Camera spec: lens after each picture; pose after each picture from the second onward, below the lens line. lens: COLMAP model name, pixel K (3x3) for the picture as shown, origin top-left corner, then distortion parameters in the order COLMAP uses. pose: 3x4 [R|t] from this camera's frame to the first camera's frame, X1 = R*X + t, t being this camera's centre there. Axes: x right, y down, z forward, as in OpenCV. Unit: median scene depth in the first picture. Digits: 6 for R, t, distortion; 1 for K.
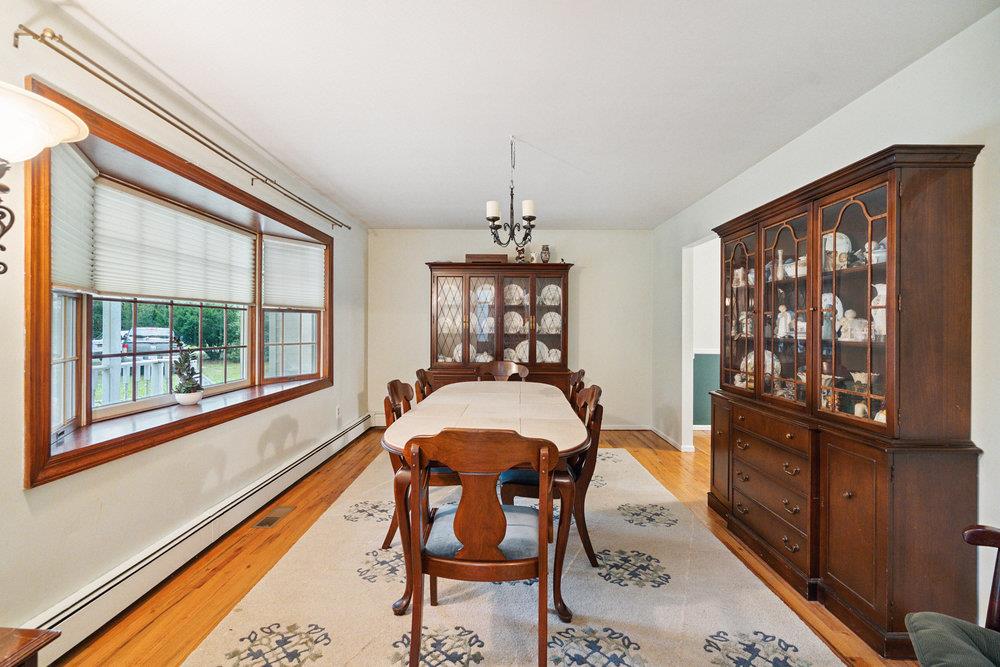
lens RADIAL K [[457.2, 0, 500.0], [0, 457.2, 333.5], [0, 0, 1]] dist [0.000014, 0.000022]
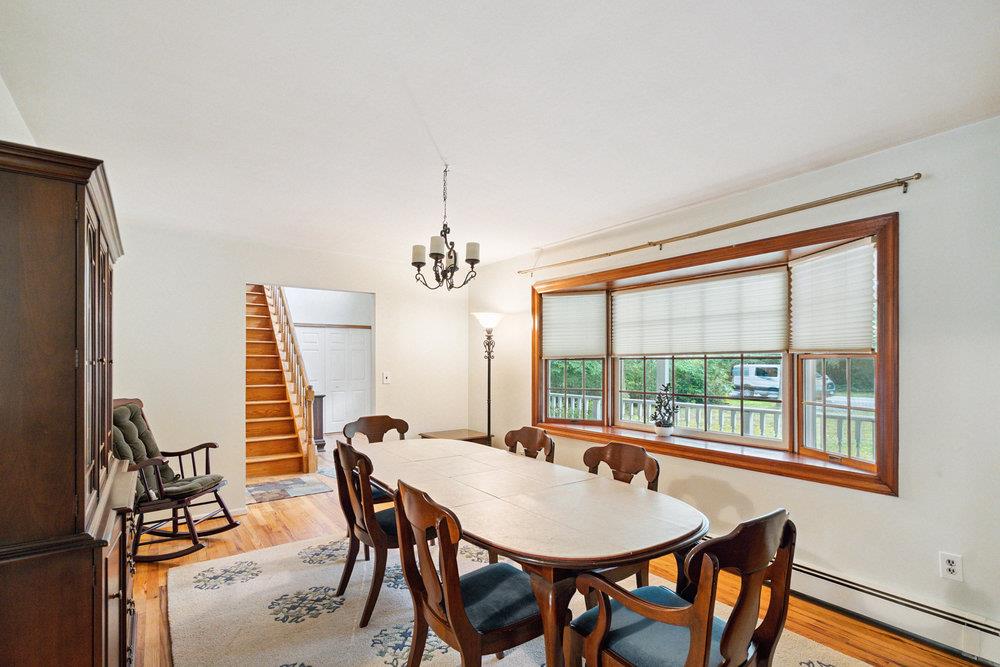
lens RADIAL K [[467.7, 0, 500.4], [0, 467.7, 359.8], [0, 0, 1]] dist [-0.001513, 0.000028]
pose [[-0.800619, -0.006427, -0.599139, 0.445549], [-0.005334, 0.999979, -0.003599, -0.051099], [0.599150, 0.000314, -0.800637, 1.650370]]
